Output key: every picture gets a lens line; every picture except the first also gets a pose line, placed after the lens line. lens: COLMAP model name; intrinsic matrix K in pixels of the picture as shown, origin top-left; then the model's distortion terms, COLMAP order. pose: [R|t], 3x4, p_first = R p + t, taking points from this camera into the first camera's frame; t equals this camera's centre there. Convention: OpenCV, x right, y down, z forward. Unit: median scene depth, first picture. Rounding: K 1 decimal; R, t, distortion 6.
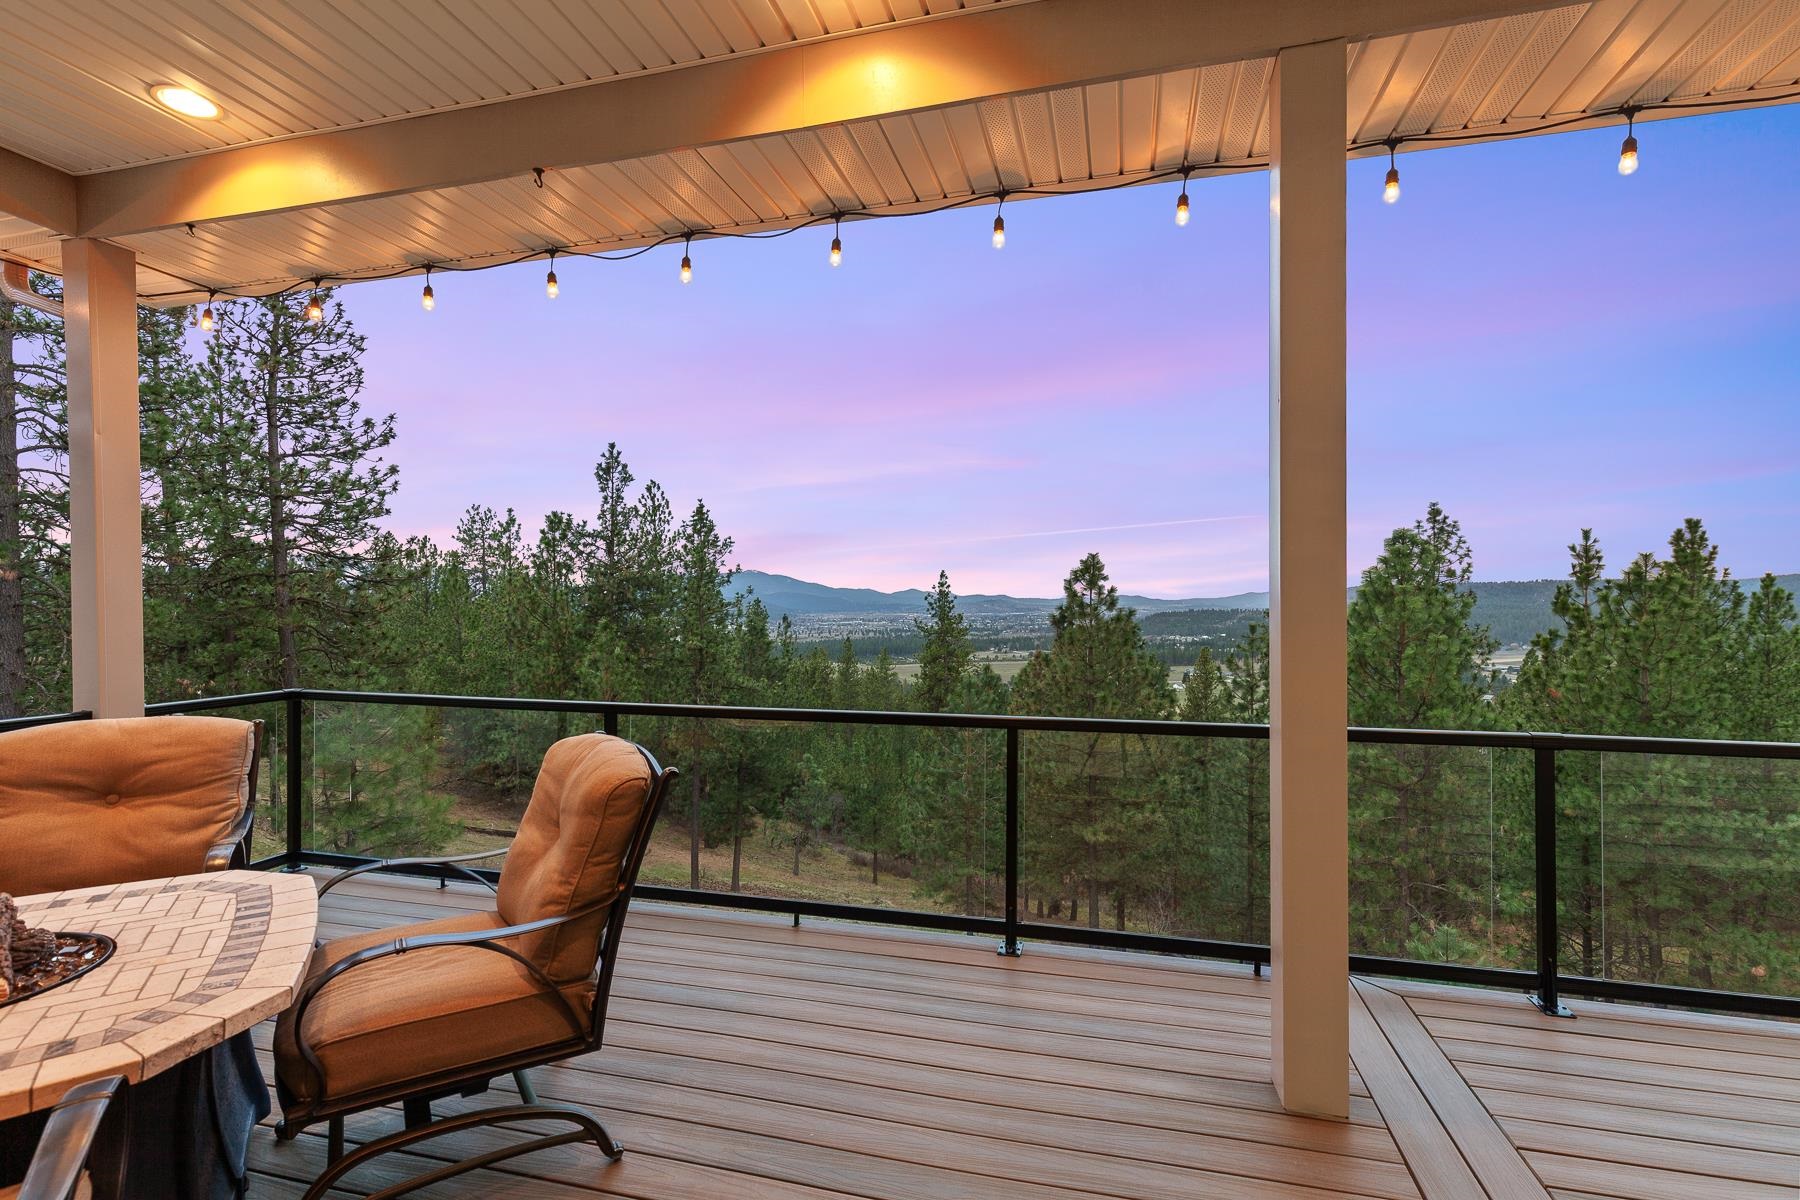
lens RADIAL K [[822.0, 0, 912.0], [0, 822.0, 606.3], [0, 0, 1]] dist [0.006977, -0.002620]
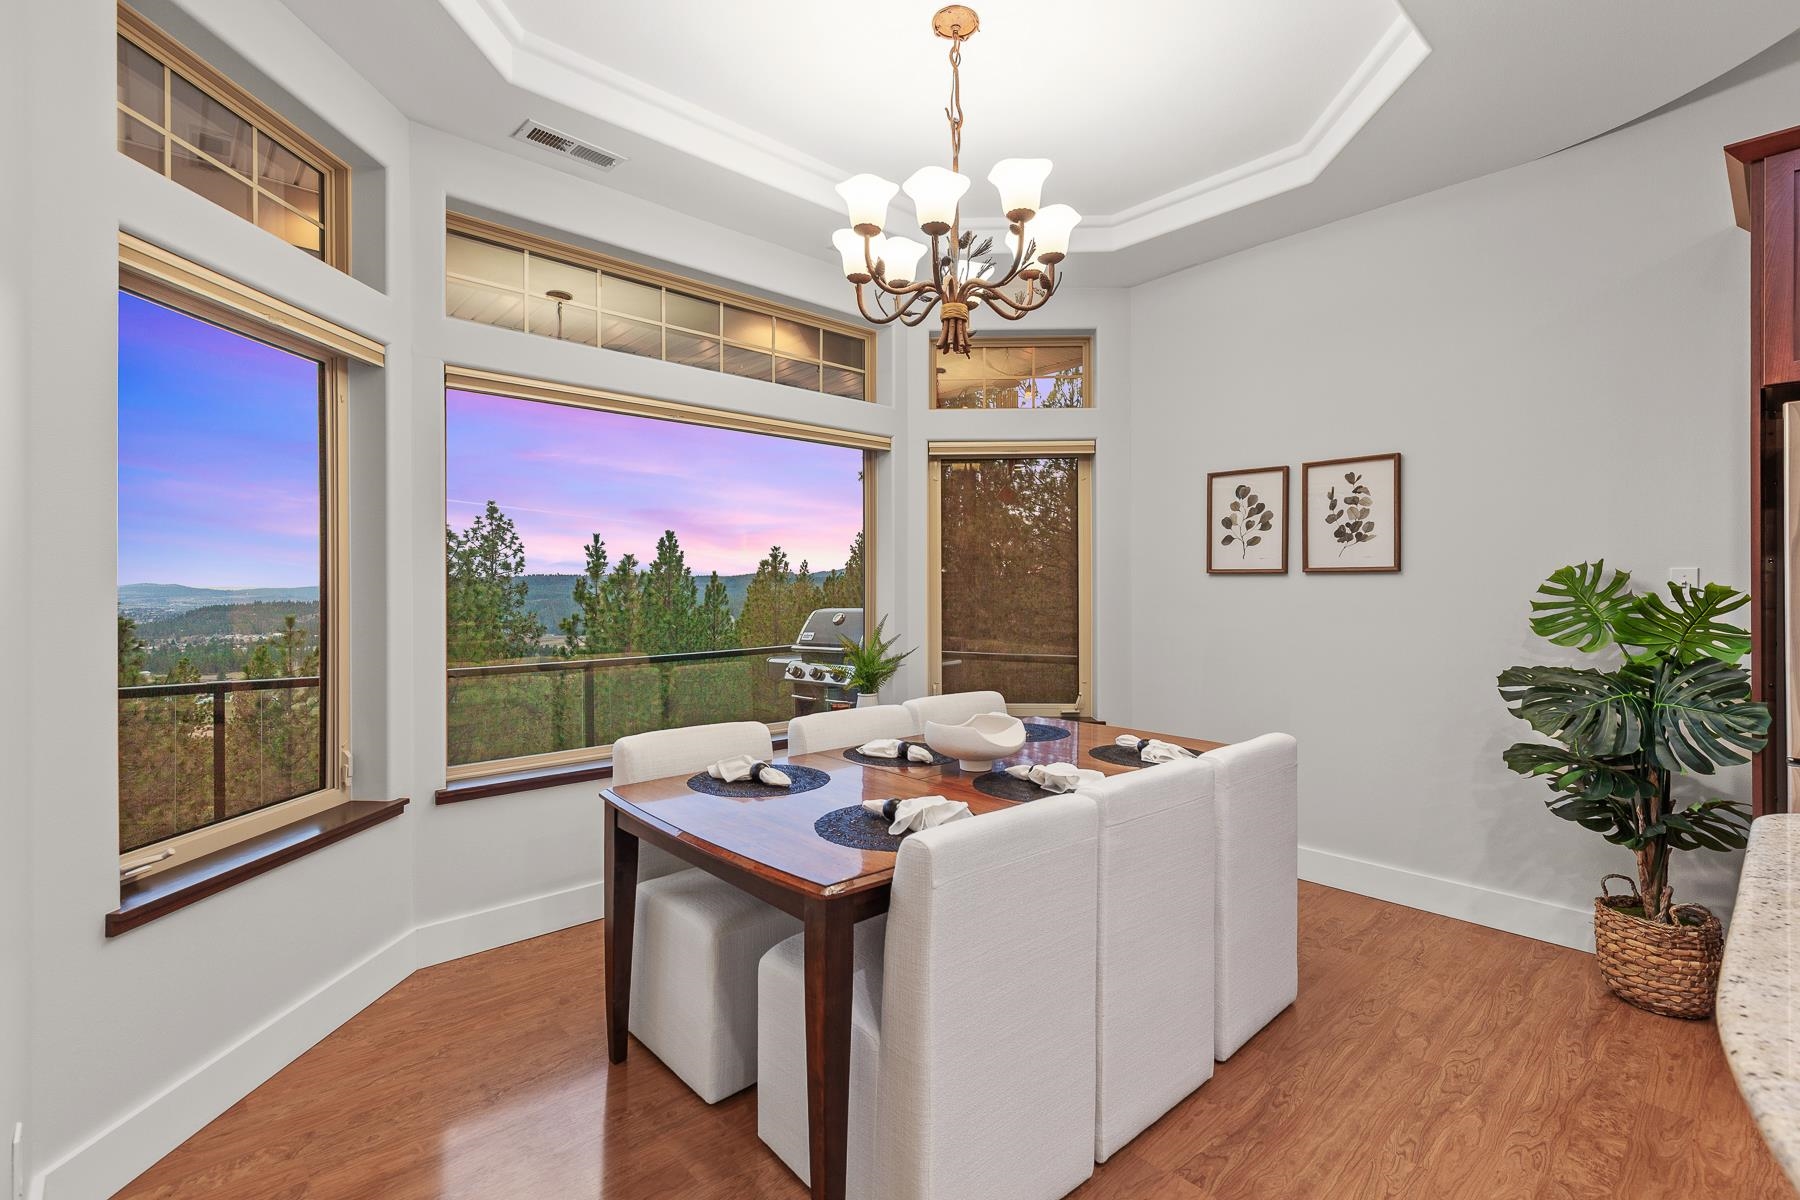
lens RADIAL K [[822.0, 0, 912.4], [0, 822.0, 607.8], [0, 0, 1]] dist [0.006977, -0.002620]
pose [[0.542373, -0.017585, 0.839953, 0.019656], [0.006054, 0.999837, 0.017024, 0.000532], [-0.840116, -0.004148, 0.542391, -0.066488]]
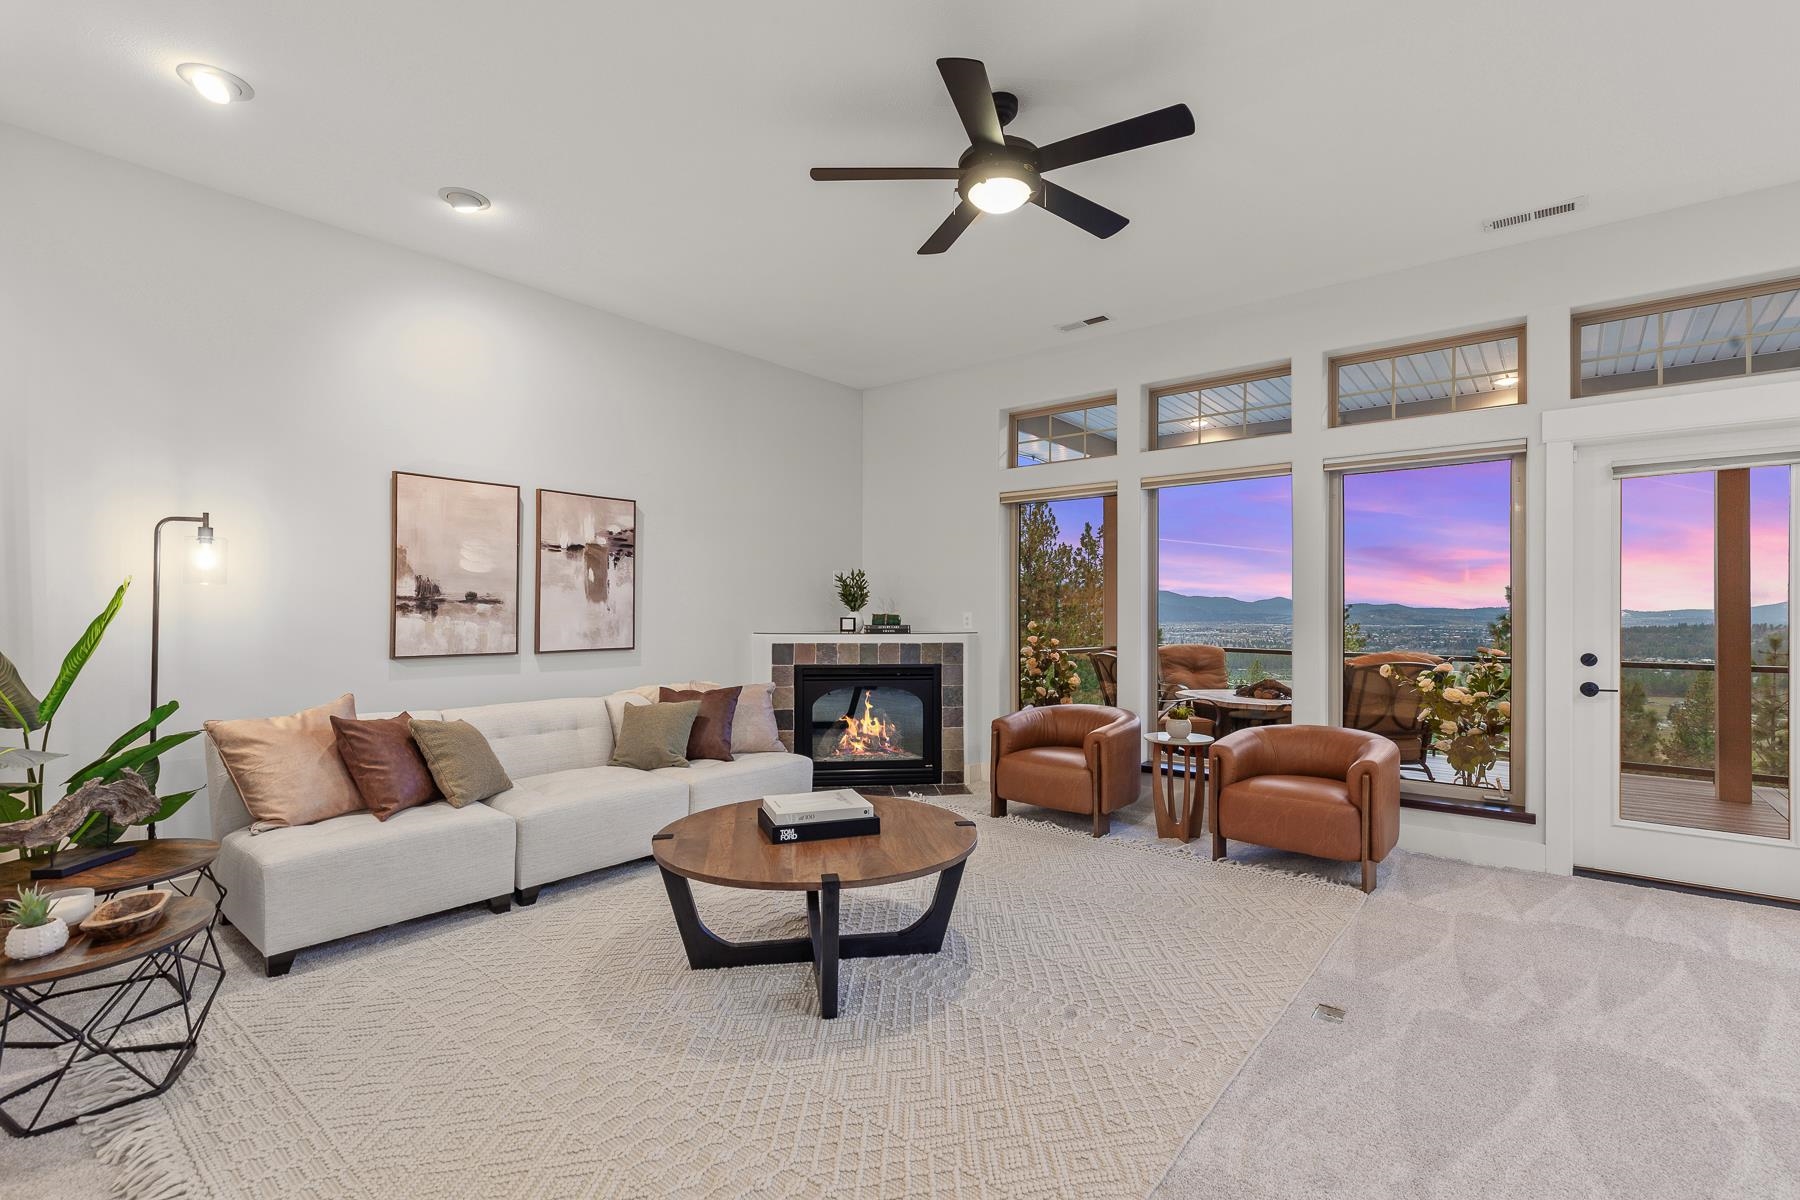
lens RADIAL K [[822.0, 0, 896.4], [0, 822.0, 614.7], [0, 0, 1]] dist [0.006977, -0.002620]
pose [[0.907319, 0.008433, -0.420358, -0.056600], [-0.008435, 0.999963, 0.001854, 0.002950], [0.420358, 0.001863, 0.907356, -0.166266]]
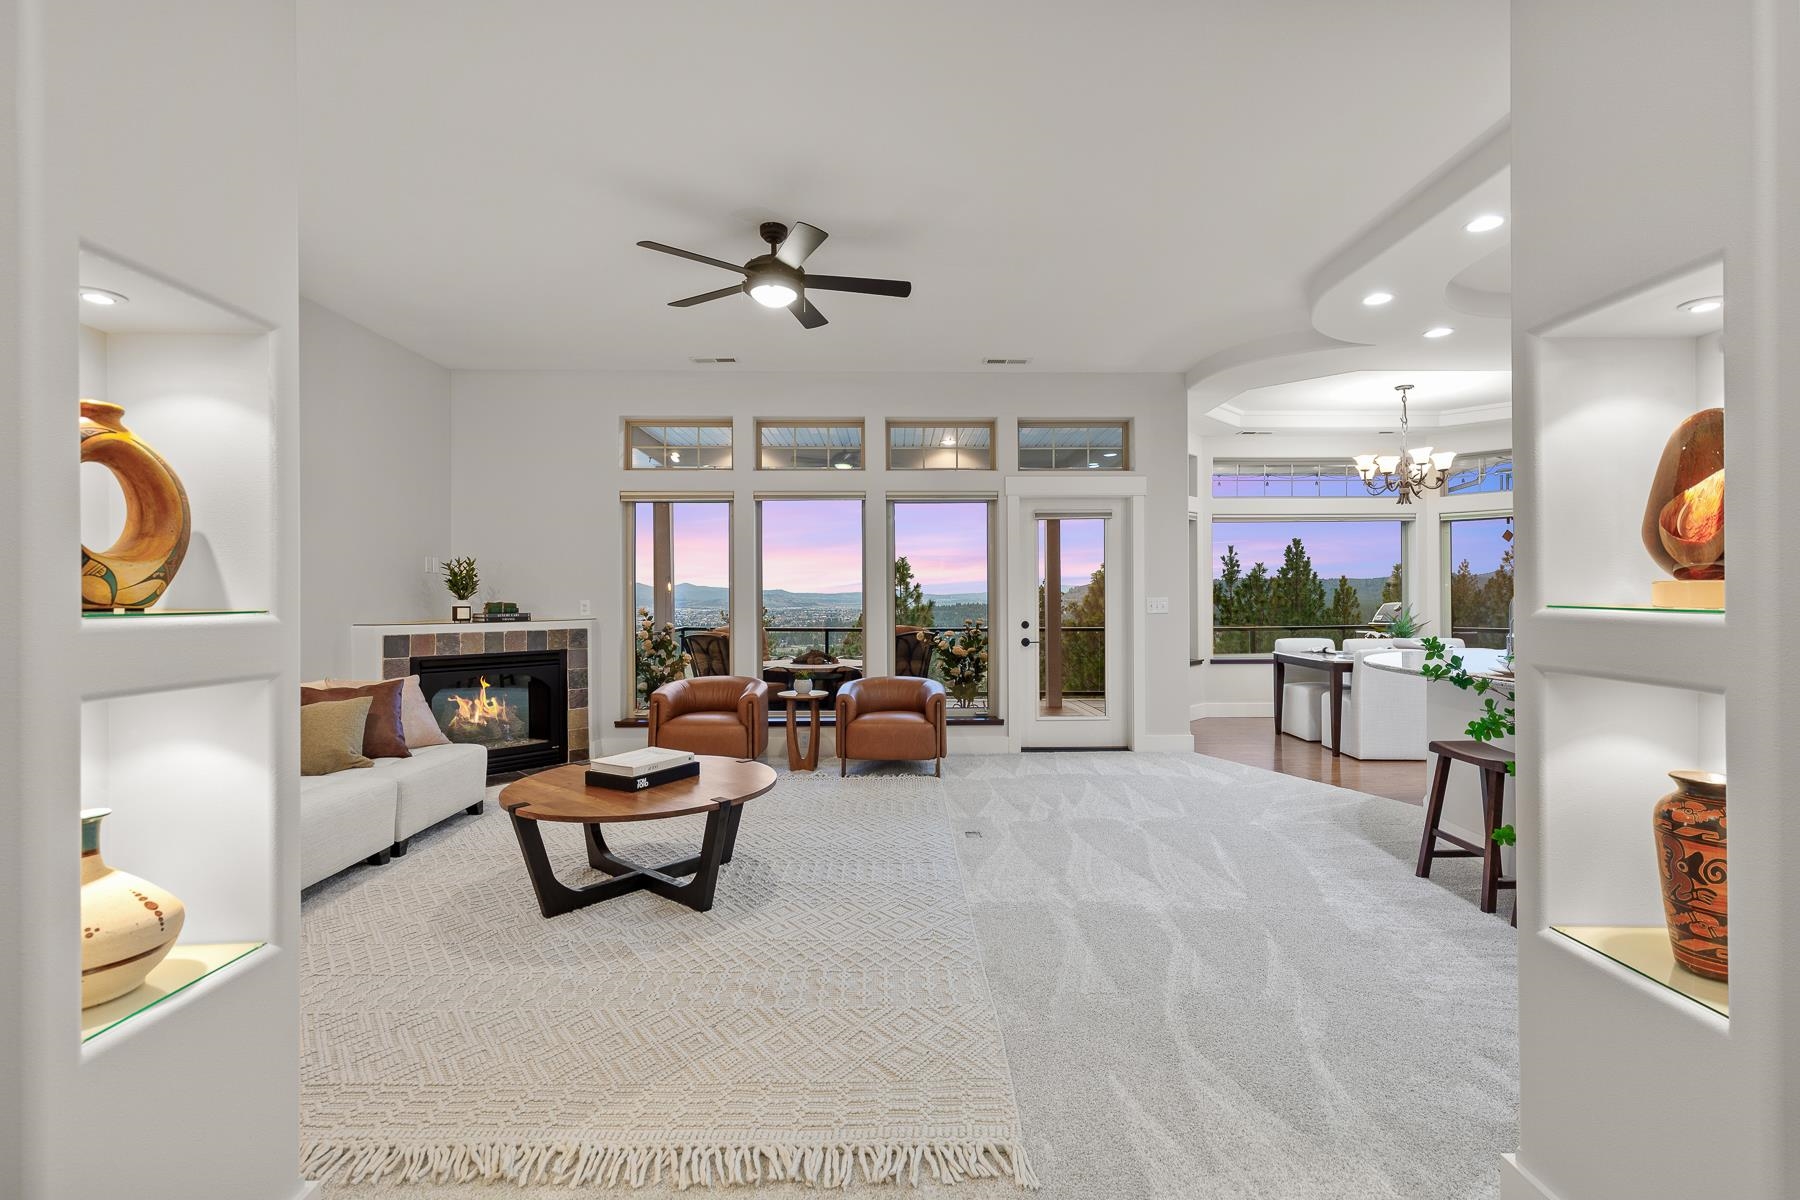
lens RADIAL K [[822.0, 0, 910.5], [0, 822.0, 596.9], [0, 0, 1]] dist [0.006977, -0.002620]
pose [[0.963323, -0.000287, 0.268346, -0.098604], [0.001614, 0.999988, -0.004722, 0.002911], [-0.268341, 0.004982, 0.963311, -0.204339]]
